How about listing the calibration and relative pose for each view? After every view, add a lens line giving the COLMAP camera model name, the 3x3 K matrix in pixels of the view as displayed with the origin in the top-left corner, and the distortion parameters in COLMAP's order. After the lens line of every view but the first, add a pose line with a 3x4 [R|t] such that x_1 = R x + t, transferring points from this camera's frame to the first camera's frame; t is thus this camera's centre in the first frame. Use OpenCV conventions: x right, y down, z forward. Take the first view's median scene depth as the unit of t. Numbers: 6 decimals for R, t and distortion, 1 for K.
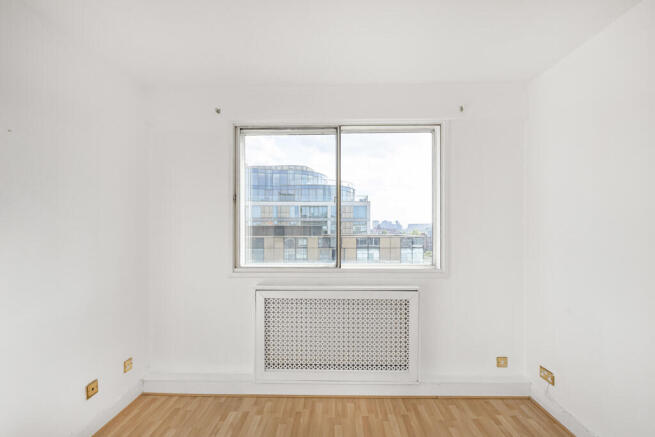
lens RADIAL K [[295.8, 0, 333.7], [0, 295.8, 227.4], [0, 0, 1]] dist [0.000745, 0.000172]
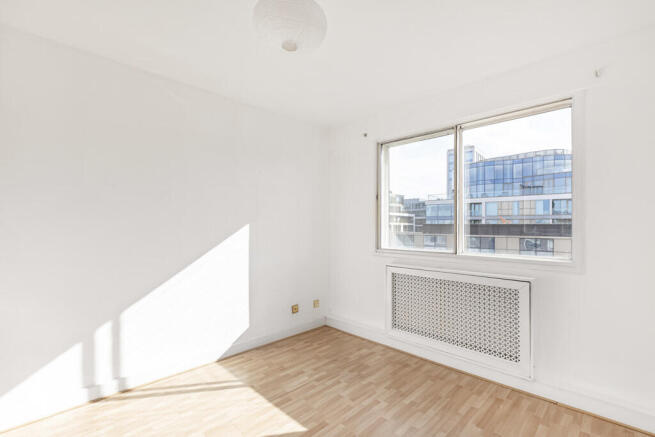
lens RADIAL K [[299.7, 0, 335.1], [0, 299.7, 227.1], [0, 0, 1]] dist [0.017395, 0.000130]
pose [[0.737179, 0.005407, -0.675676, 0.447781], [-0.003534, 0.999985, 0.004147, 0.033010], [0.675689, -0.000670, 0.737187, -0.132881]]
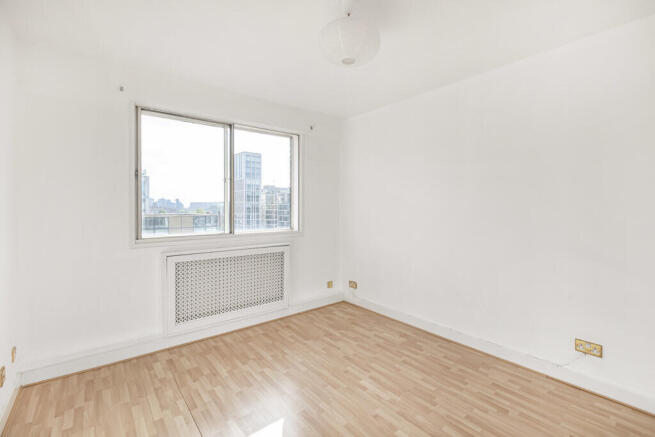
lens RADIAL K [[292.3, 0, 327.5], [0, 292.3, 209.3], [0, 0, 1]] dist [0.000811, 0.000050]
pose [[0.769061, -0.002953, 0.639169, -0.481549], [-0.003359, 0.999957, 0.008663, 0.017289], [-0.639167, -0.008809, 0.769018, -0.246640]]
